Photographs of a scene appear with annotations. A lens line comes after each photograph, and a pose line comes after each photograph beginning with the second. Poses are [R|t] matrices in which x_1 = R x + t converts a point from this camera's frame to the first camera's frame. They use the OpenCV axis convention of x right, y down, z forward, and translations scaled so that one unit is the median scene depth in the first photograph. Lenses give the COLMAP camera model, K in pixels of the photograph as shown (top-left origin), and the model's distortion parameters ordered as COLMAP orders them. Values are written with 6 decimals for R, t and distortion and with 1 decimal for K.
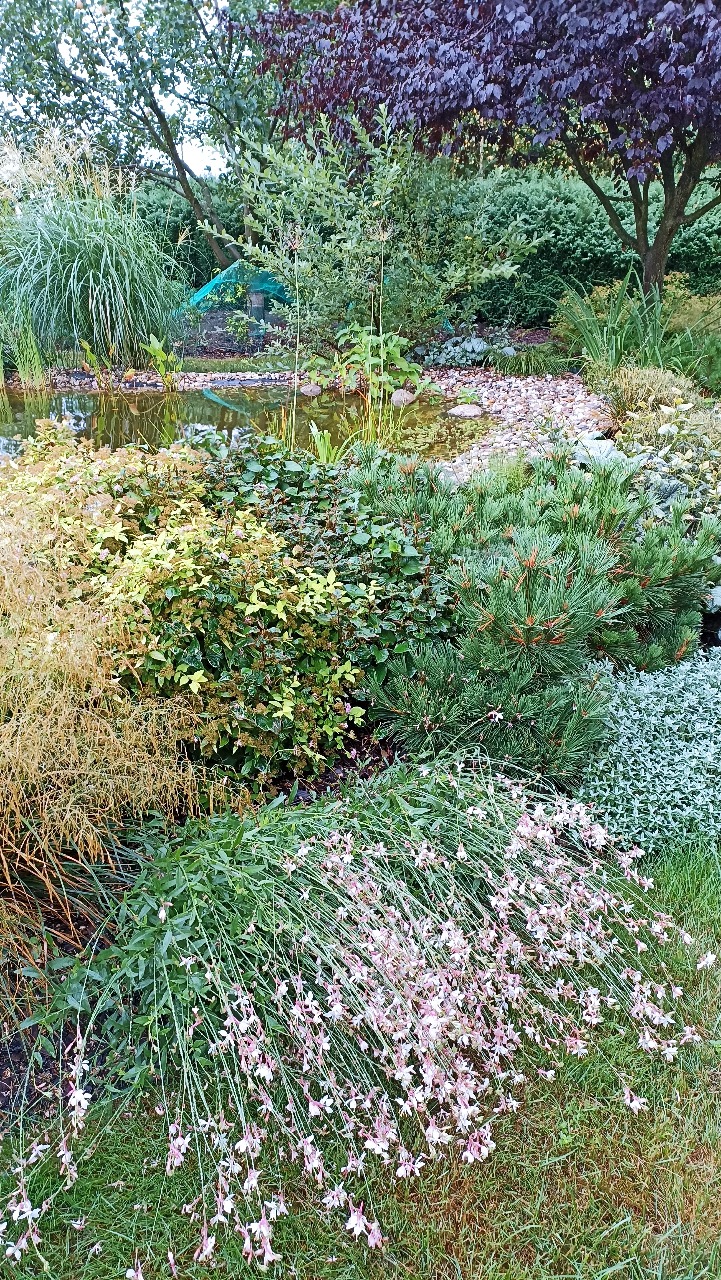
lens RADIAL K [[1009.7, 0, 360.4], [0, 1009.7, 618.8], [0, 0, 1]] dist [0.055983, 0.000043]
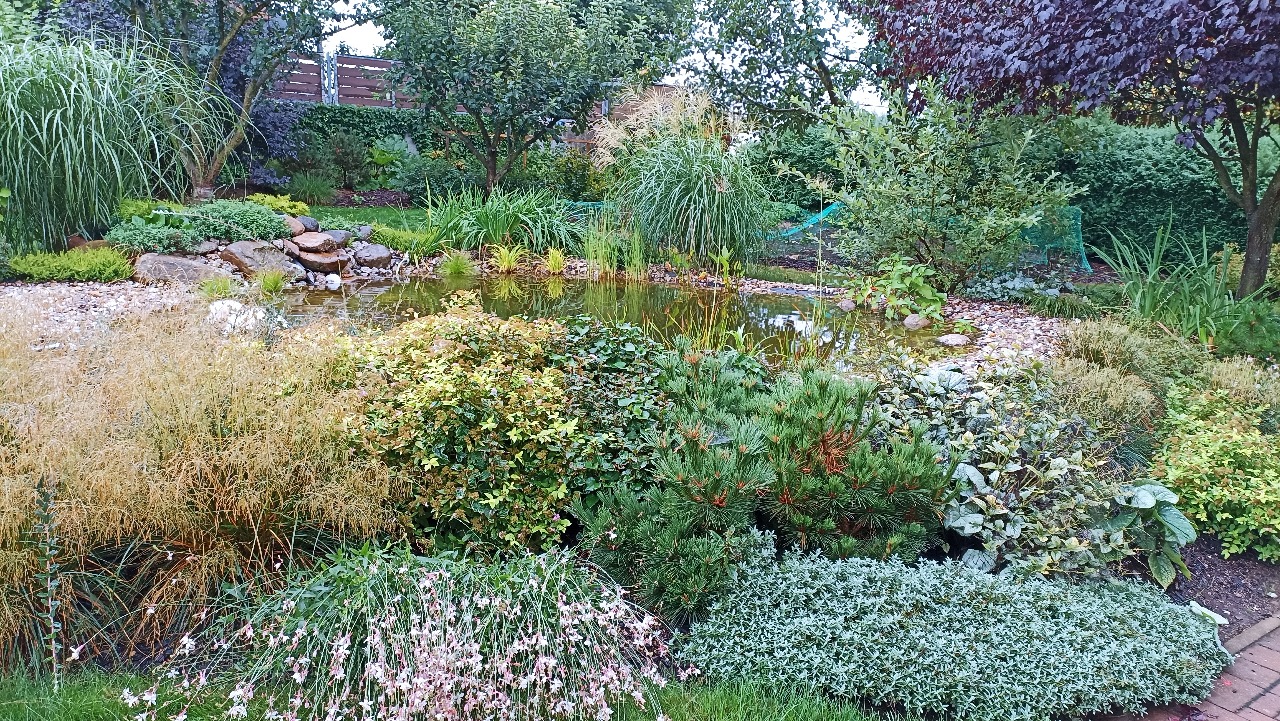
lens RADIAL K [[1009.7, 0, 653.7], [0, 1009.7, 362.2], [0, 0, 1]] dist [0.055983, 0.000043]
pose [[0.894247, 0.143058, -0.424095, 0.250557], [-0.207604, 0.972024, -0.109865, 0.003153], [0.396513, 0.186290, 0.898929, -0.084181]]
